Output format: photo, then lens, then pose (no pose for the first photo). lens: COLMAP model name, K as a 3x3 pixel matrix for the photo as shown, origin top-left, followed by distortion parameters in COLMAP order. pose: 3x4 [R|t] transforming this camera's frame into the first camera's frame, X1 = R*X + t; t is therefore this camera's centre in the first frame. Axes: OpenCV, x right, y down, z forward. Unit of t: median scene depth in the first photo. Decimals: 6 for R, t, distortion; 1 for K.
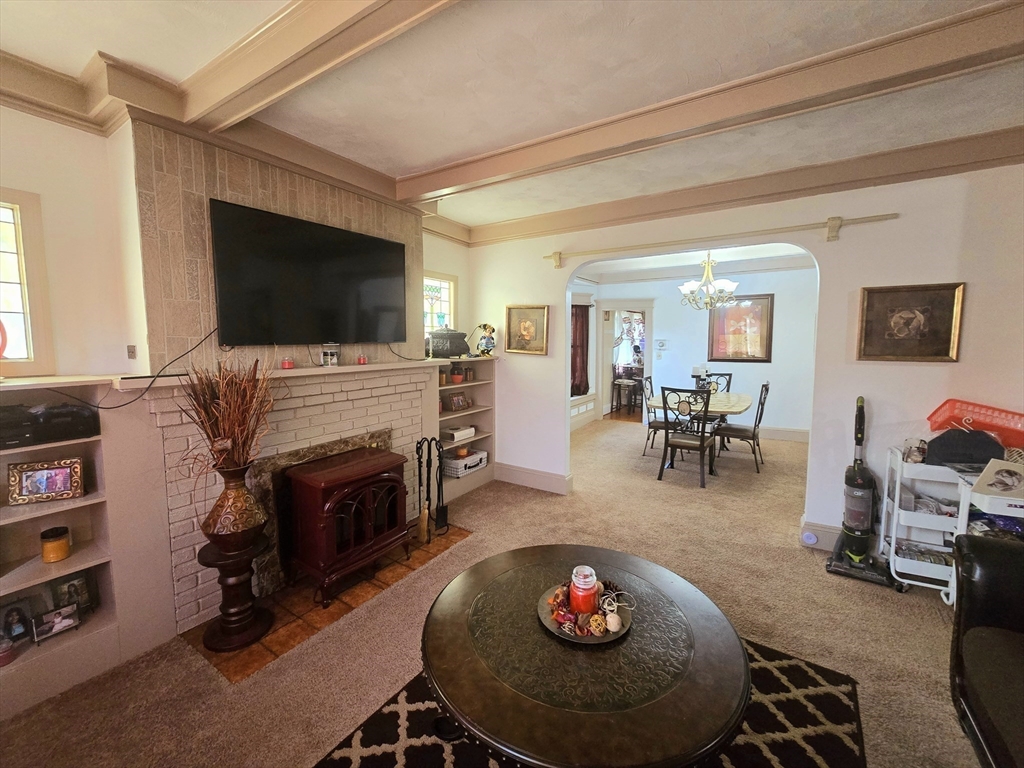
lens RADIAL K [[423.8, 0, 513.9], [0, 423.8, 376.5], [0, 0, 1]] dist [-0.000363, -0.000414]
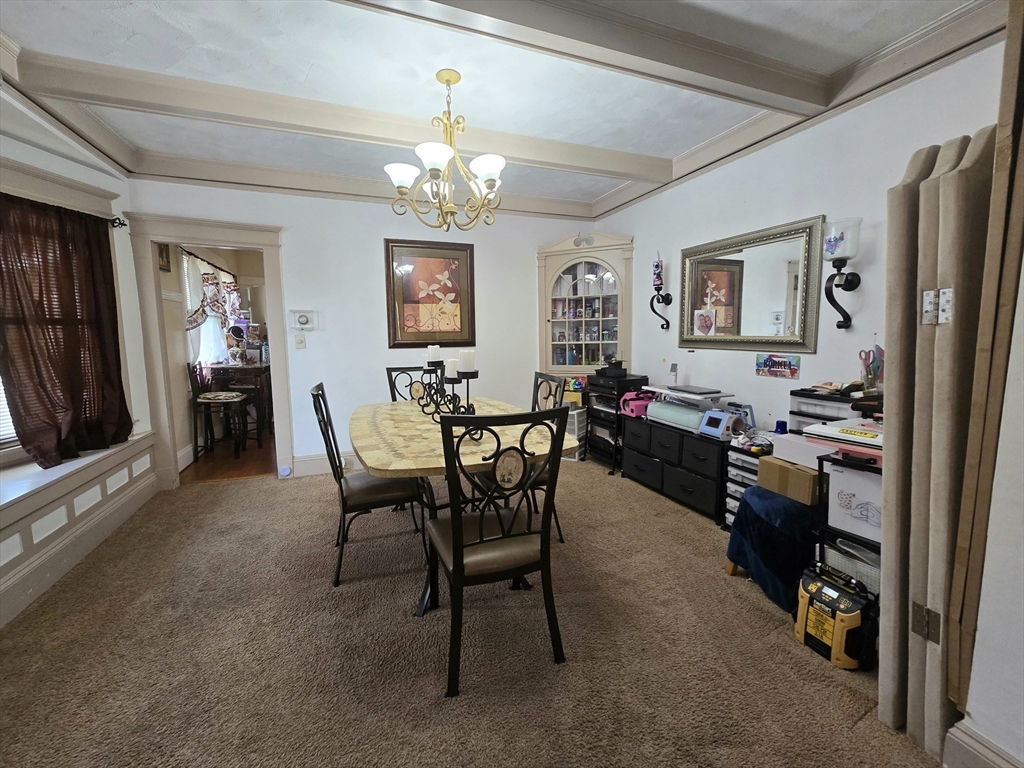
lens RADIAL K [[423.8, 0, 510.0], [0, 423.8, 374.9], [0, 0, 1]] dist [-0.000363, -0.000414]
pose [[0.605801, -0.084859, 0.791078, 0.069551], [0.080507, 0.995730, 0.045161, -0.008984], [-0.791533, 0.036329, 0.610046, 0.405571]]
